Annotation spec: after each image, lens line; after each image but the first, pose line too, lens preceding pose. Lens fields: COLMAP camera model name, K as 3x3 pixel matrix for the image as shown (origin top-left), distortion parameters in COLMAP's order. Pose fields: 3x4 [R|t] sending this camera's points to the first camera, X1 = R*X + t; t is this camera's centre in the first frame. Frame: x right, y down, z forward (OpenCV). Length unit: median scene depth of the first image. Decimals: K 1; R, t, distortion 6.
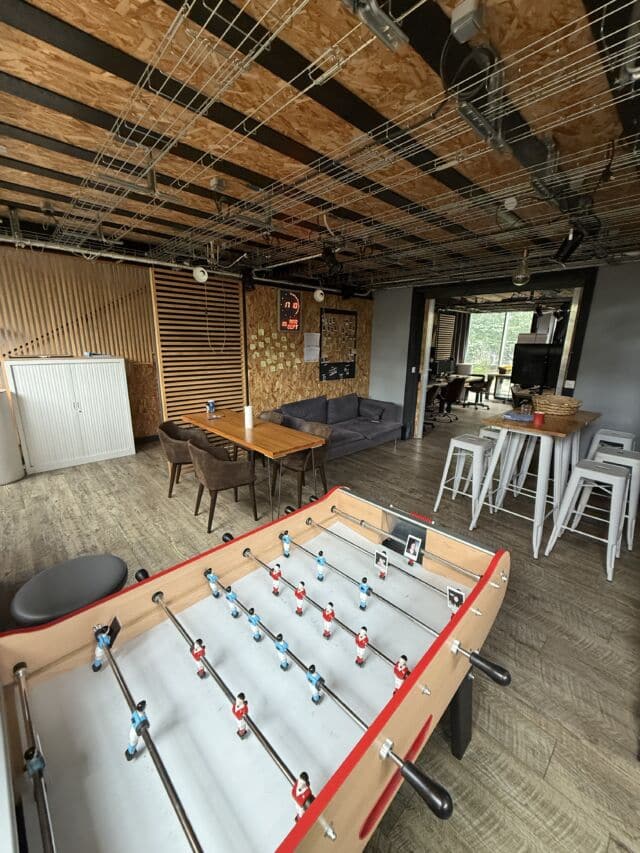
lens RADIAL K [[340.6, 0, 323.5], [0, 340.6, 427.1], [0, 0, 1]] dist [-0.000254, 0.000014]
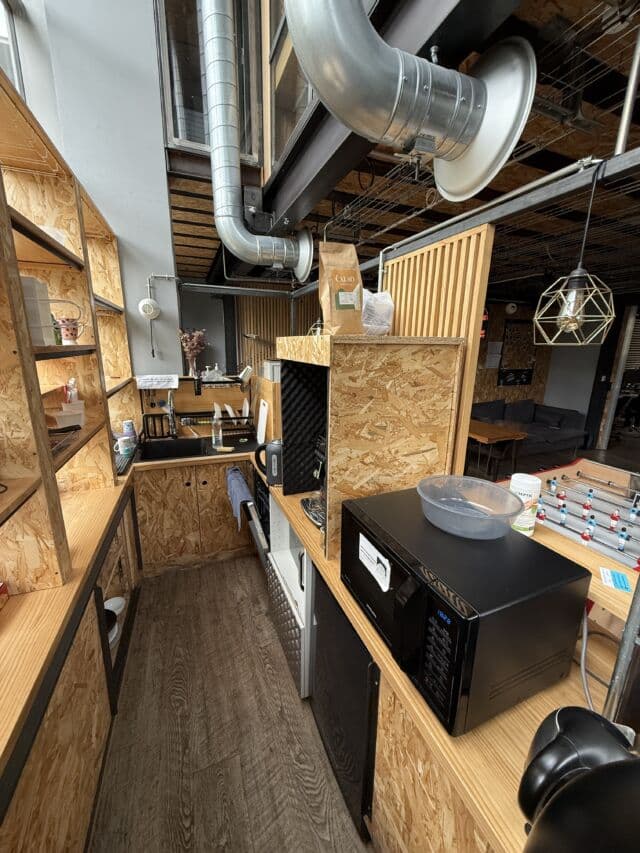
lens RADIAL K [[340.6, 0, 319.1], [0, 340.6, 425.4], [0, 0, 1]] dist [-0.000254, 0.000014]
pose [[0.932946, 0.080618, -0.350874, -0.143341], [-0.088270, 0.996079, -0.005839, 0.043966], [0.349028, 0.036419, 0.936404, -0.195483]]
